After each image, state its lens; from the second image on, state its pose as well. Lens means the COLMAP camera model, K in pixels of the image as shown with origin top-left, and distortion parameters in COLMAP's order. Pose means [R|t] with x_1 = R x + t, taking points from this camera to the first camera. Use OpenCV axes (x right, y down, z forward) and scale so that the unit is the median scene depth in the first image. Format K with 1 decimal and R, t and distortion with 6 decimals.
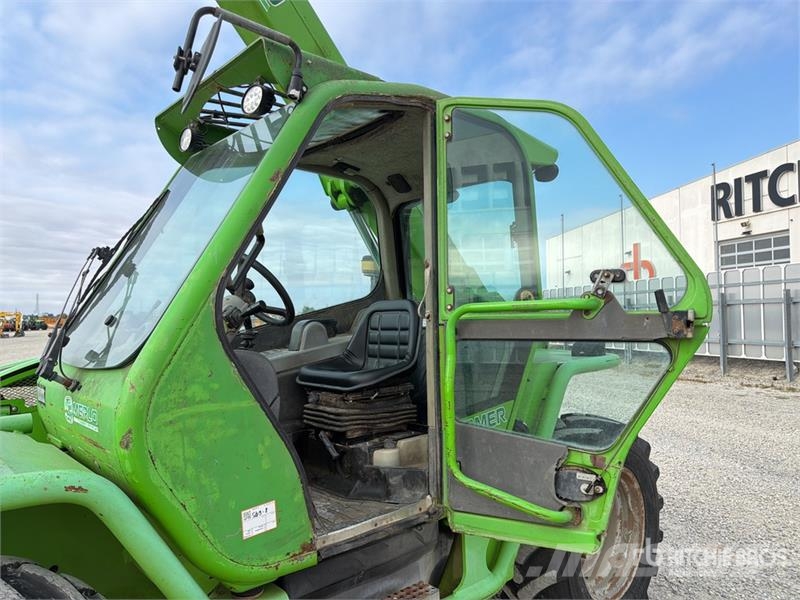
lens RADIAL K [[564.3, 0, 398.5], [0, 564.3, 305.5], [0, 0, 1]] dist [0.094884, -0.121724]
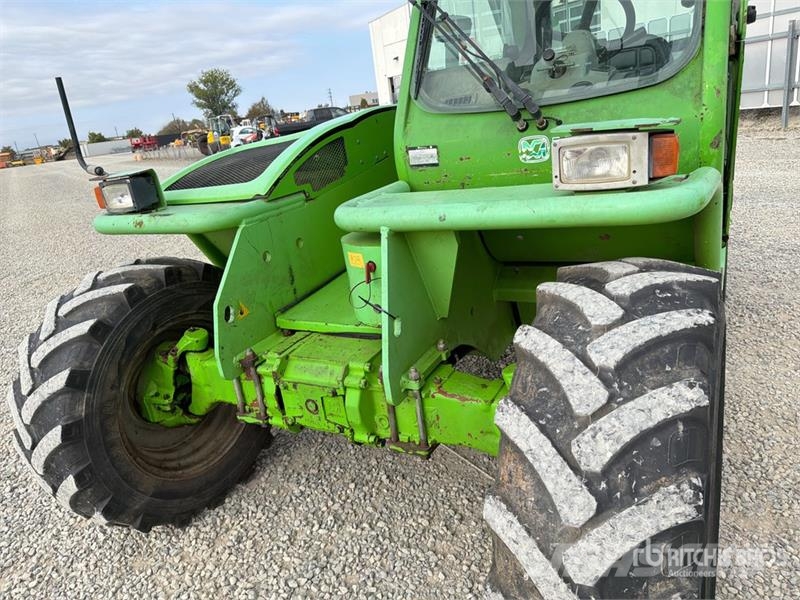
lens RADIAL K [[528.0, 0, 400.0], [0, 528.0, 300.0], [0, 0, 1]] dist [0.001662, -0.028965]
pose [[0.928661, -0.210641, 0.305318, -0.107798], [0.096388, 0.931878, 0.349733, 0.015868], [-0.358187, -0.295354, 0.885702, 0.175900]]
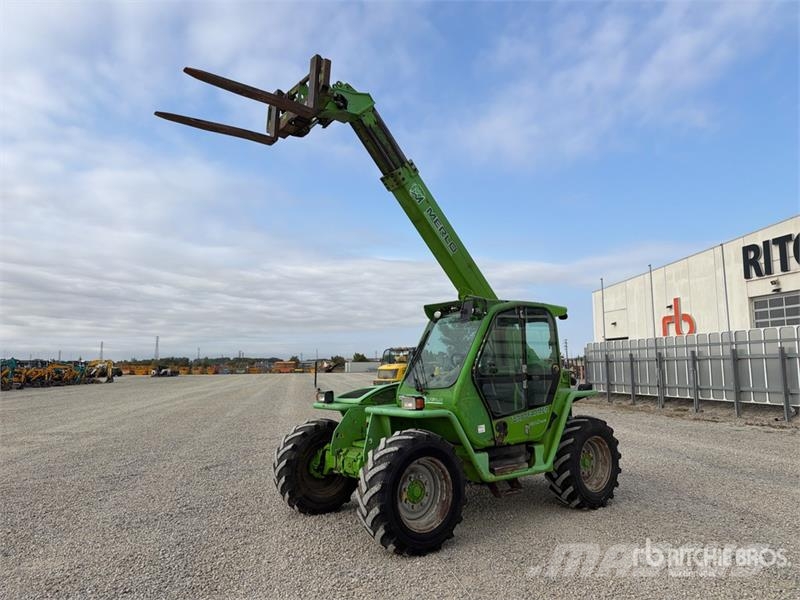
lens RADIAL K [[564.3, 0, 398.5], [0, 564.3, 305.5], [0, 0, 1]] dist [0.094884, -0.121724]
pose [[0.996772, -0.005140, -0.080115, -0.024861], [-0.001459, 0.996624, -0.082087, -0.006798], [0.080266, 0.081939, 0.993400, -0.146264]]
